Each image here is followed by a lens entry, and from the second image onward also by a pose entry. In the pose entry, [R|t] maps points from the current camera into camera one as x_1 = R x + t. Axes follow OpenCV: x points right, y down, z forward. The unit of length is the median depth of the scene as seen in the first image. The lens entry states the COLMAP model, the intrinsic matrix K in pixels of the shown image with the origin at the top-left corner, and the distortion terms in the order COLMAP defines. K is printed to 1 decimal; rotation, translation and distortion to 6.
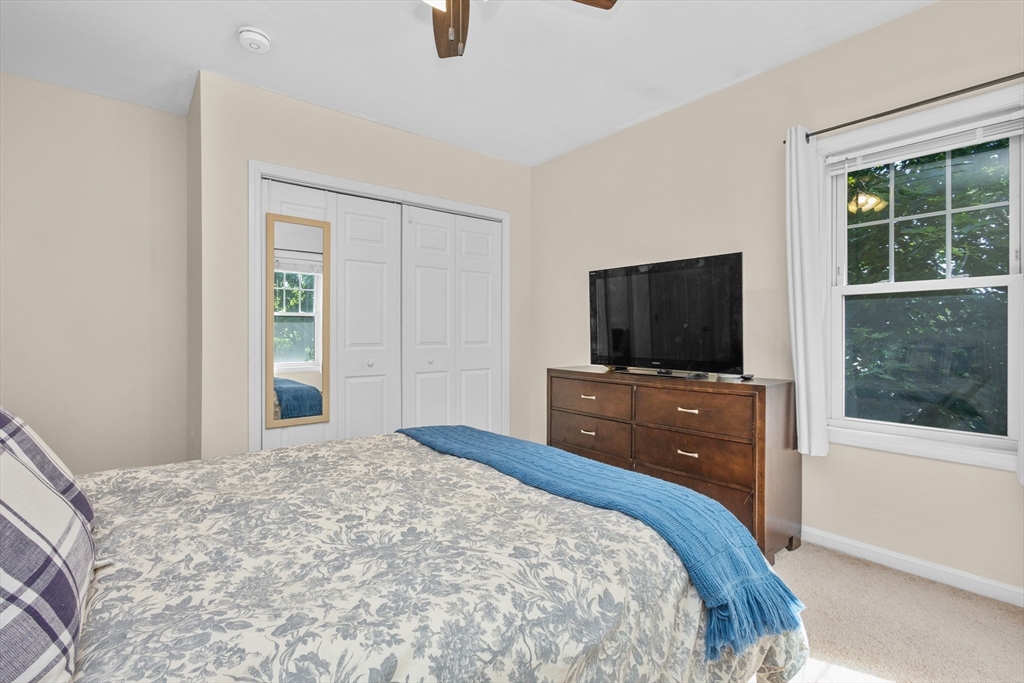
lens RADIAL K [[485.7, 0, 512.0], [0, 485.7, 341.5], [0, 0, 1]] dist [0.003552, -0.000737]
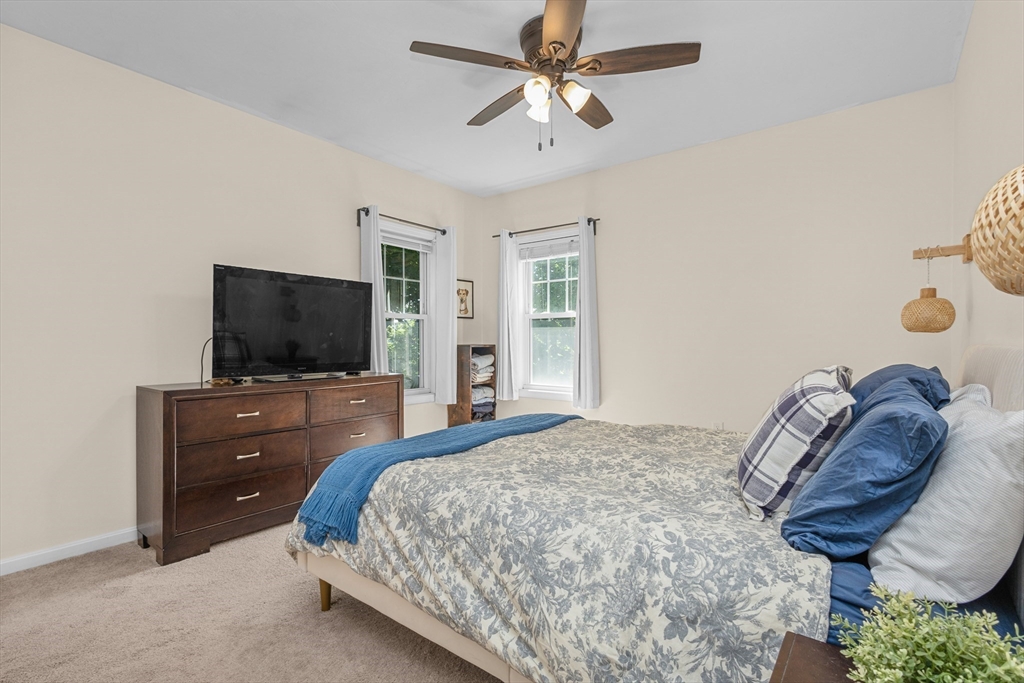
lens RADIAL K [[485.7, 0, 512.0], [0, 485.7, 341.5], [0, 0, 1]] dist [0.003552, -0.000737]
pose [[-0.220404, -0.008374, 0.975373, -0.885991], [0.006499, 0.999928, 0.010053, -0.023704], [-0.975387, 0.008555, -0.220334, 0.826209]]
